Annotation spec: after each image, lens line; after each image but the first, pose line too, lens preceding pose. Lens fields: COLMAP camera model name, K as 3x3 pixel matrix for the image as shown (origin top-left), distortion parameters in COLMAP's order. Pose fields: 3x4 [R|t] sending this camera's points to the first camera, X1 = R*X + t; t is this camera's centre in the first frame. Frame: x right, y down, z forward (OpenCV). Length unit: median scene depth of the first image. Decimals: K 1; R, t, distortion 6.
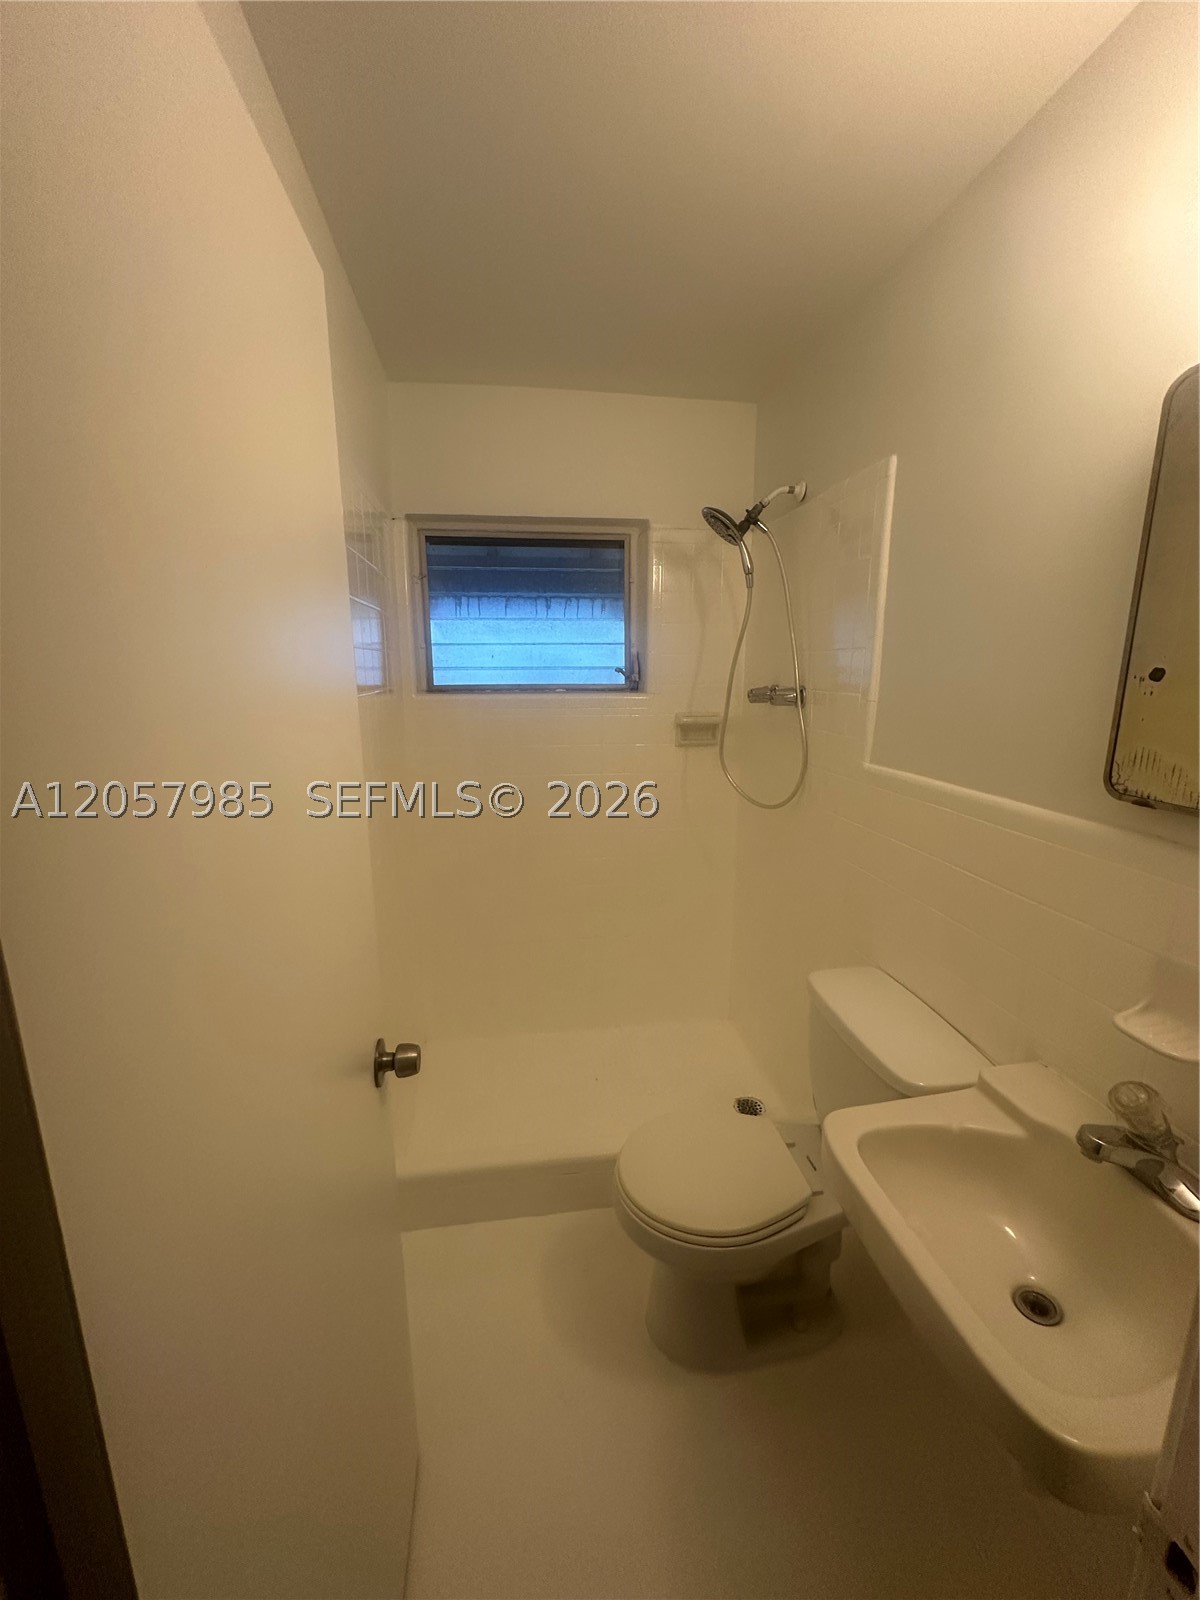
lens RADIAL K [[639.2, 0, 596.8], [0, 639.2, 800.2], [0, 0, 1]] dist [-0.002329, -0.000062]
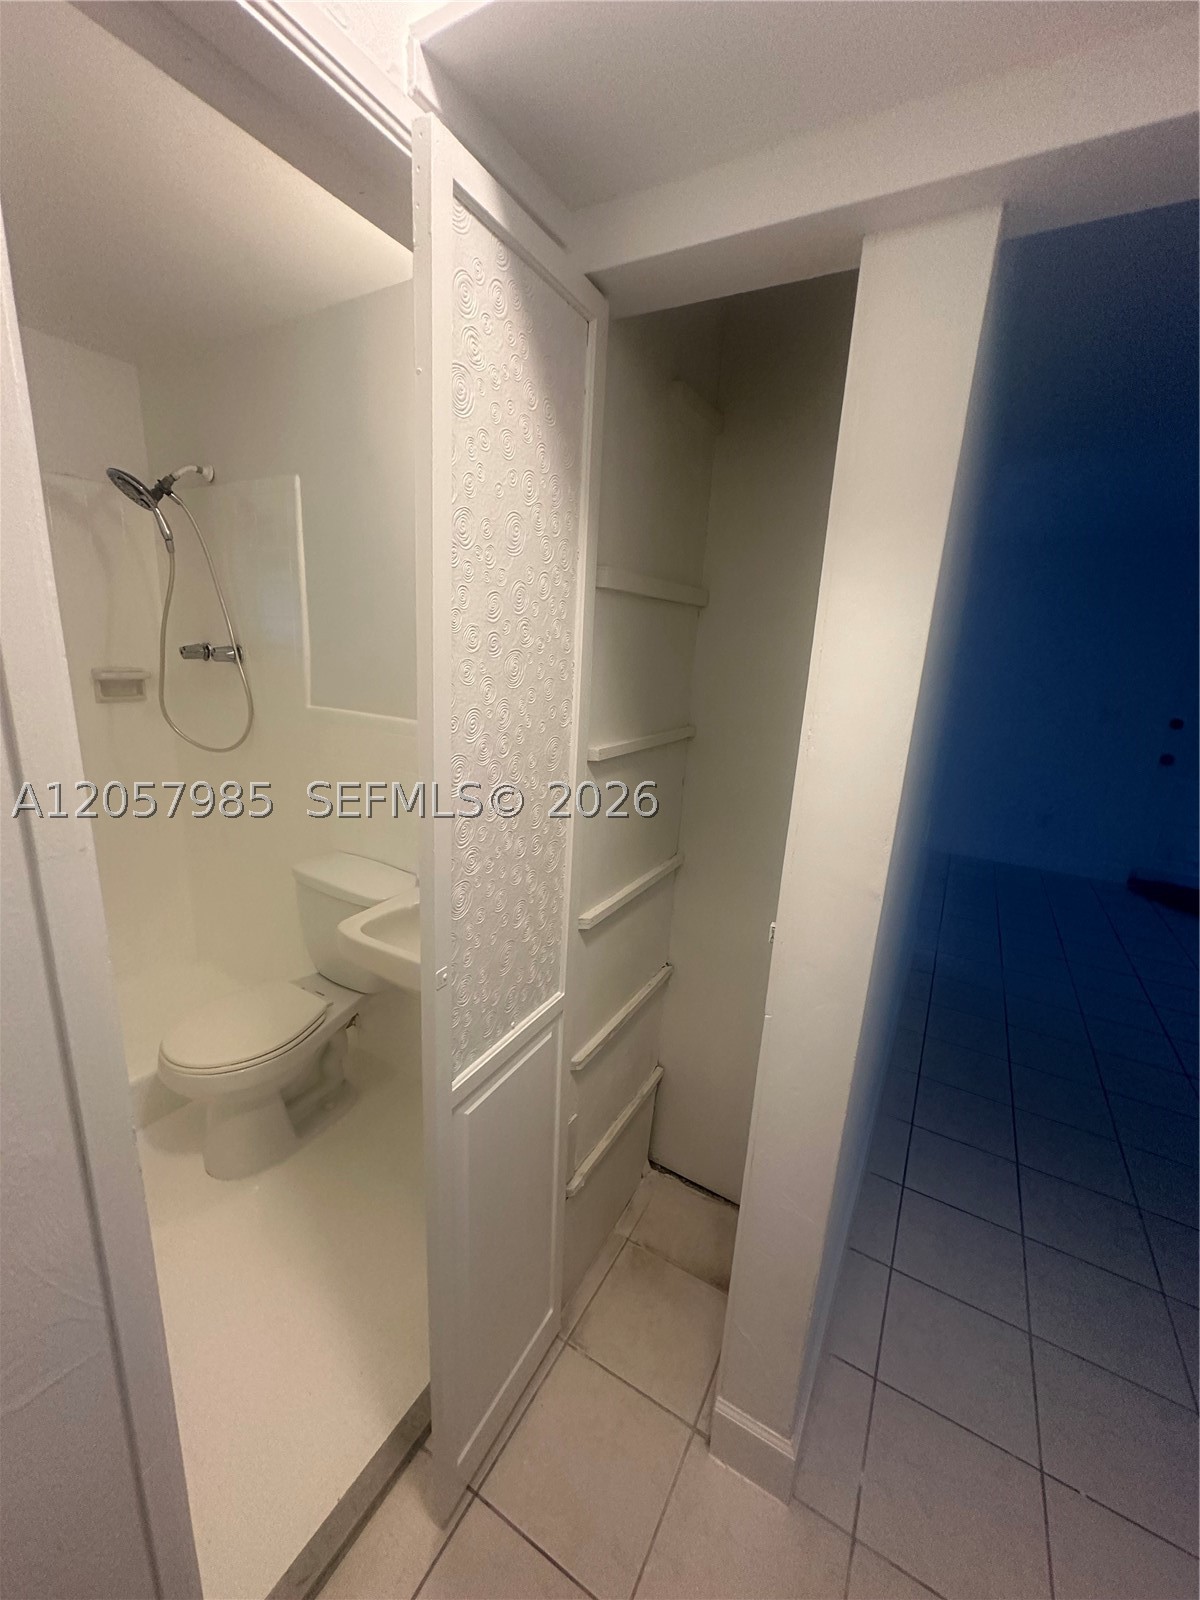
lens RADIAL K [[639.2, 0, 599.1], [0, 639.2, 802.6], [0, 0, 1]] dist [-0.002329, -0.000062]
pose [[0.621697, -0.152352, 0.768298, -0.217083], [0.107142, 0.988222, 0.109264, 0.053024], [-0.775896, 0.014388, 0.630697, -0.264425]]
